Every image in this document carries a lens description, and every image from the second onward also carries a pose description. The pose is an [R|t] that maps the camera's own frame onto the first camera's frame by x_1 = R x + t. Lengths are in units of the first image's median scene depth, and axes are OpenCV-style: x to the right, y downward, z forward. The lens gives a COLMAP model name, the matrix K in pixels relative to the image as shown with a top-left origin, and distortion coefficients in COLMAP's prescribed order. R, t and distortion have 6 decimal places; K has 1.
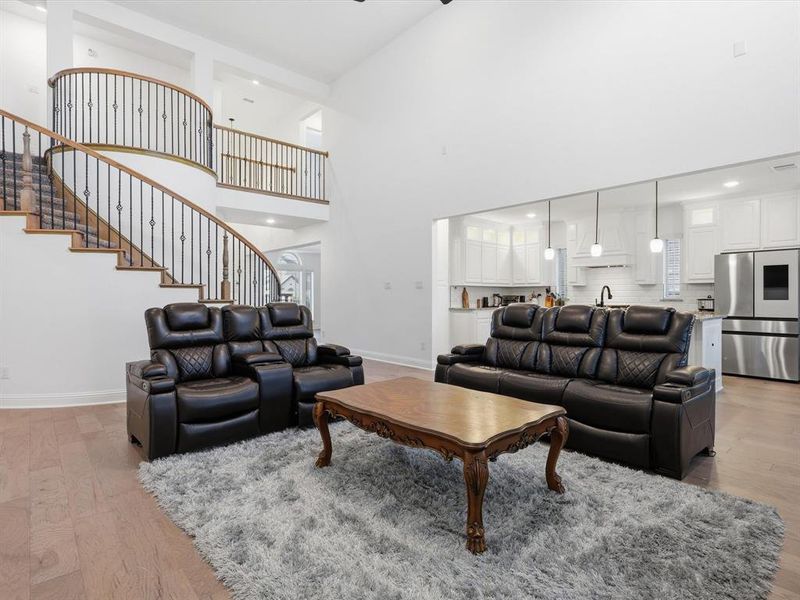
lens RADIAL K [[421.0, 0, 394.0], [0, 421.0, 298.0], [0, 0, 1]] dist [-0.000406, 0.001366]
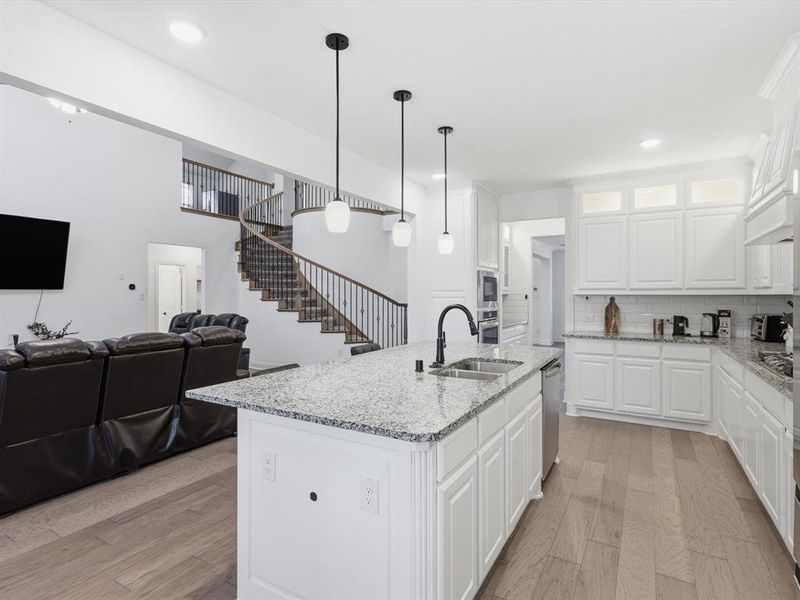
lens RADIAL K [[421.0, 0, 397.4], [0, 421.0, 292.5], [0, 0, 1]] dist [-0.000406, 0.001366]
pose [[0.316299, -0.006992, -0.948634, 0.621706], [-0.003491, 0.999957, -0.008535, -0.026217], [0.948653, 0.006011, 0.316261, 0.548719]]
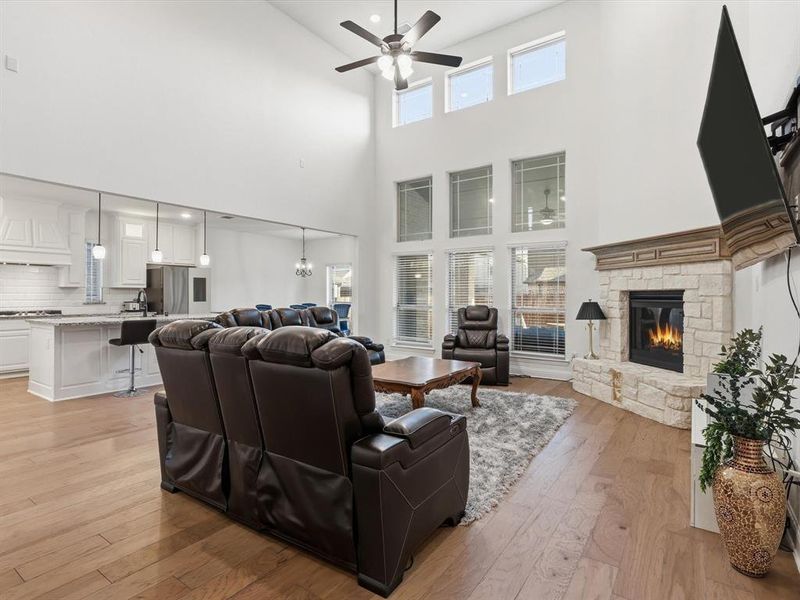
lens RADIAL K [[421.0, 0, 400.6], [0, 421.0, 293.9], [0, 0, 1]] dist [-0.000406, 0.001366]
pose [[-0.242897, -0.000855, 0.970052, -0.437358], [0.002831, 0.999995, 0.001590, -0.014238], [-0.970048, 0.003133, -0.242894, 0.439065]]
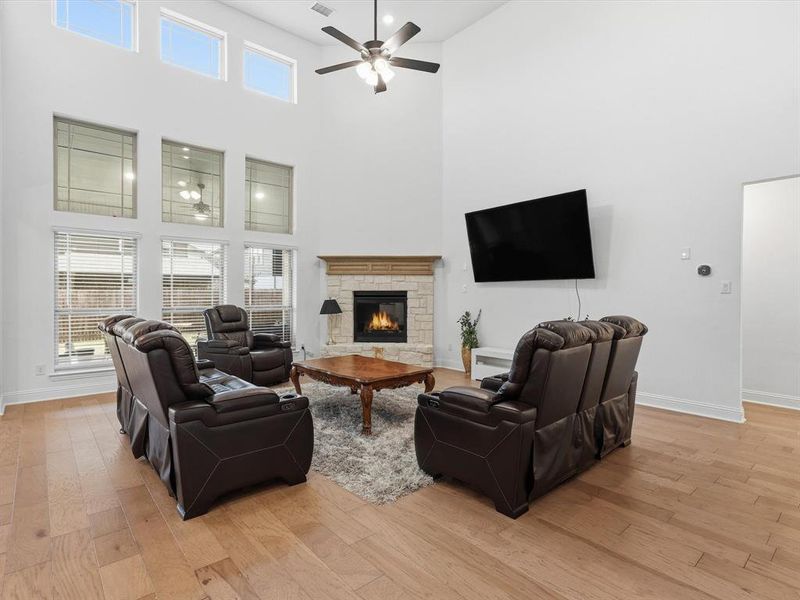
lens RADIAL K [[421.0, 0, 401.2], [0, 421.0, 294.1], [0, 0, 1]] dist [-0.000406, 0.001366]
pose [[-0.999955, -0.008069, -0.004969, -0.017714], [-0.008090, 0.999959, 0.004101, -0.014810], [0.004936, 0.004141, -0.999979, 0.802976]]
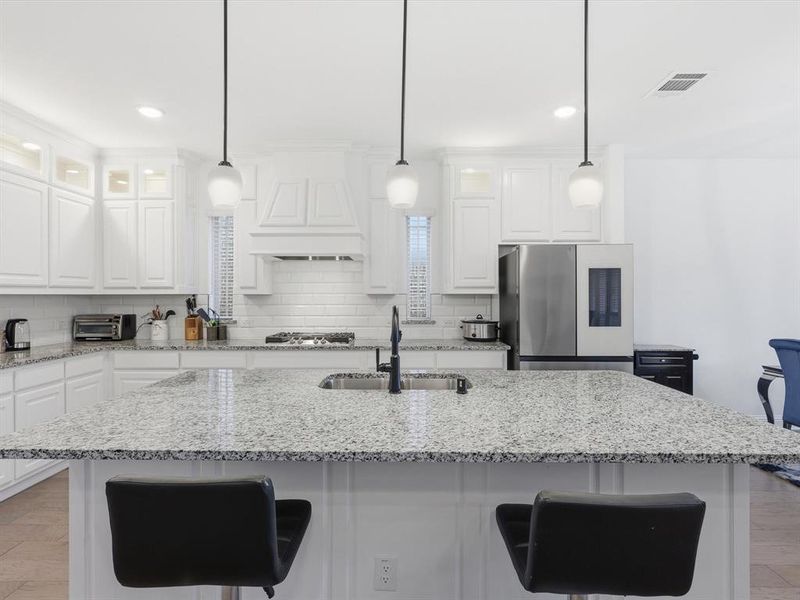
lens RADIAL K [[421.0, 0, 399.5], [0, 421.0, 295.8], [0, 0, 1]] dist [-0.000406, 0.001366]
pose [[0.659345, -0.004006, 0.751830, 0.172306], [0.005193, 0.999986, 0.000774, -0.026310], [-0.751823, 0.003394, 0.659356, 0.533547]]
